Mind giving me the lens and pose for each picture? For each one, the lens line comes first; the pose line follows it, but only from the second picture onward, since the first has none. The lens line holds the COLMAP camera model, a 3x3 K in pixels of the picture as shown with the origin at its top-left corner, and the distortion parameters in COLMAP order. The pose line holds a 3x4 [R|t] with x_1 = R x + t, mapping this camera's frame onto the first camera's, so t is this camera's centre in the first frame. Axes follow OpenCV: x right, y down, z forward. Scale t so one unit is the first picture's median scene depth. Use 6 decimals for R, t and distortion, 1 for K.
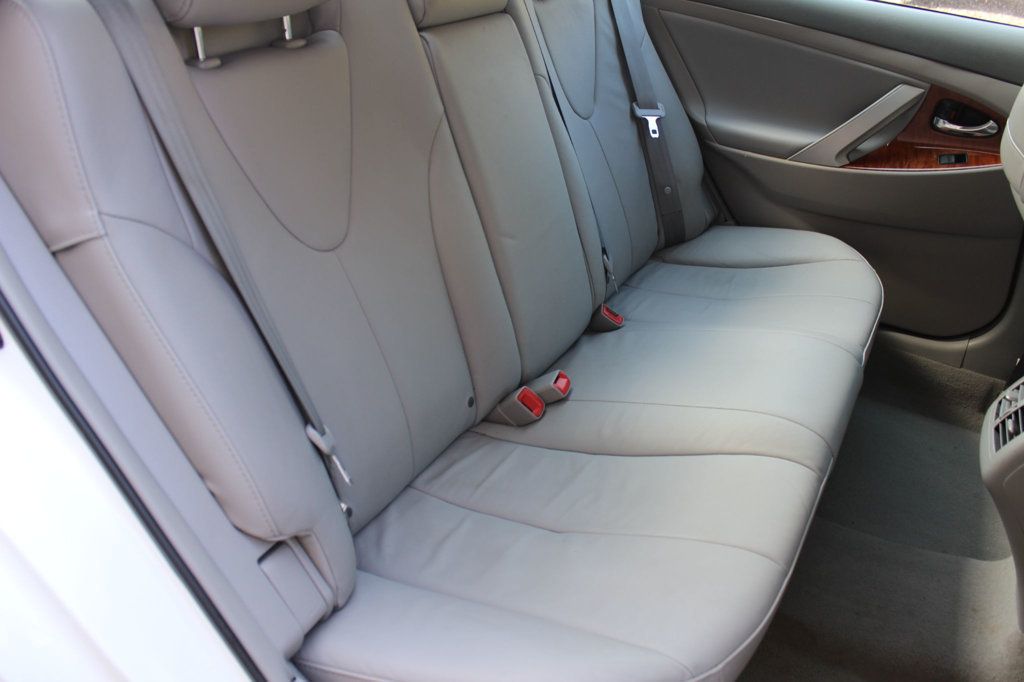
lens RADIAL K [[855.3, 0, 520.5], [0, 855.3, 342.2], [0, 0, 1]] dist [-0.159391, 0.137916]
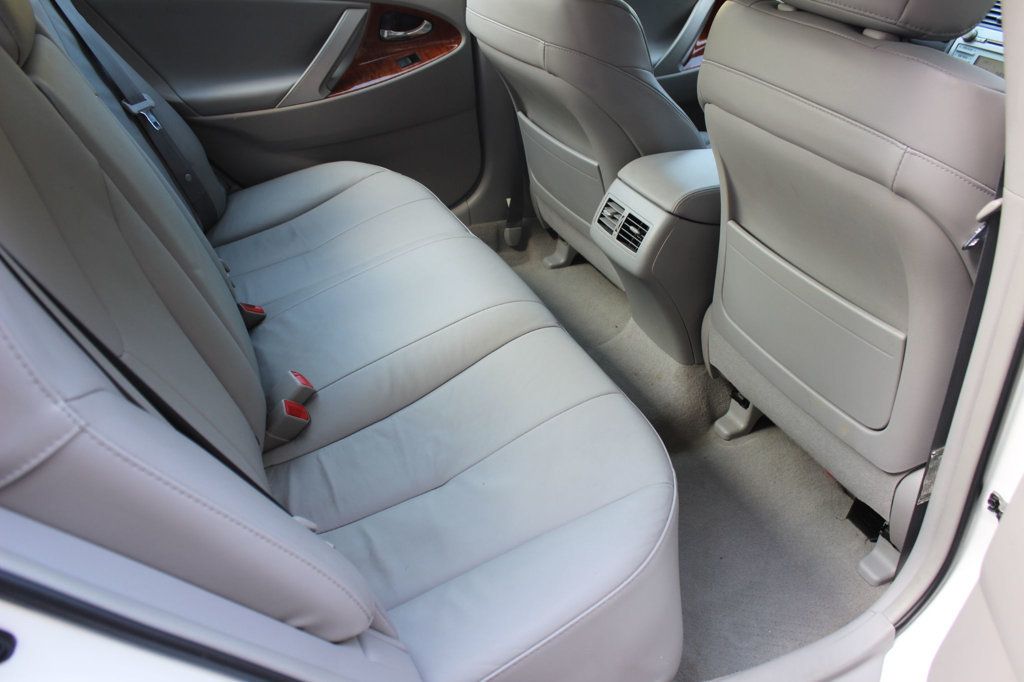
lens RADIAL K [[855.3, 0, 520.5], [0, 855.3, 342.2], [0, 0, 1]] dist [-0.159391, 0.137916]
pose [[0.611545, -0.462780, 0.641754, -0.315488], [0.412498, 0.878633, 0.240517, -0.094734], [-0.675173, 0.117635, 0.728220, 0.086607]]
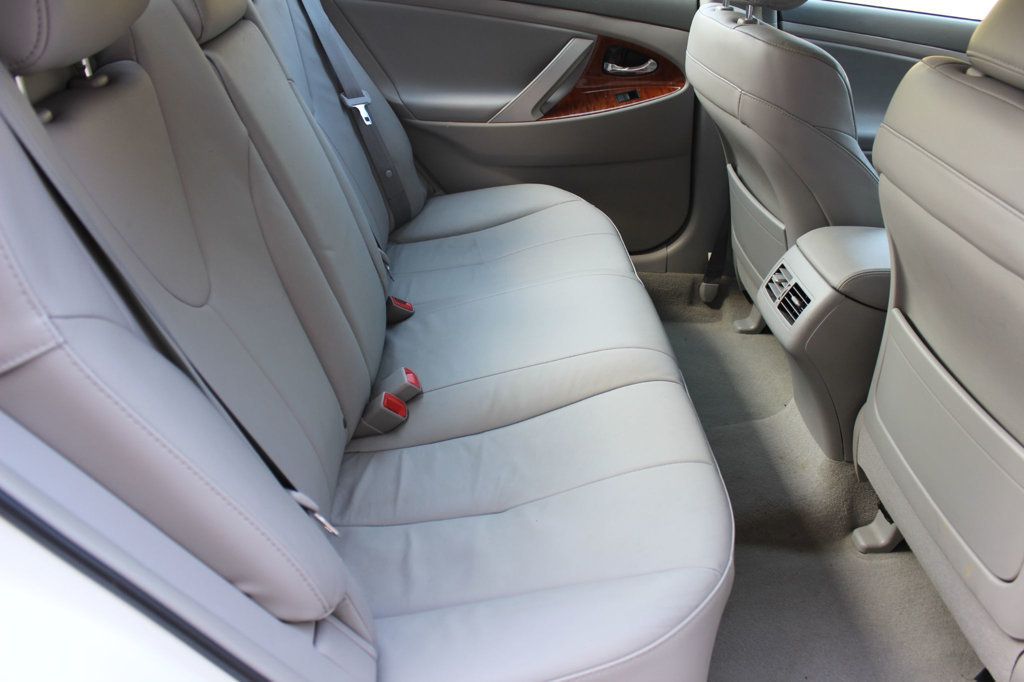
lens RADIAL K [[855.3, 0, 520.5], [0, 855.3, 342.2], [0, 0, 1]] dist [-0.159391, 0.137916]
pose [[0.853305, -0.273460, 0.443948, -0.214780], [0.261557, 0.961053, 0.089248, -0.038213], [-0.451063, 0.039962, 0.891597, 0.038025]]
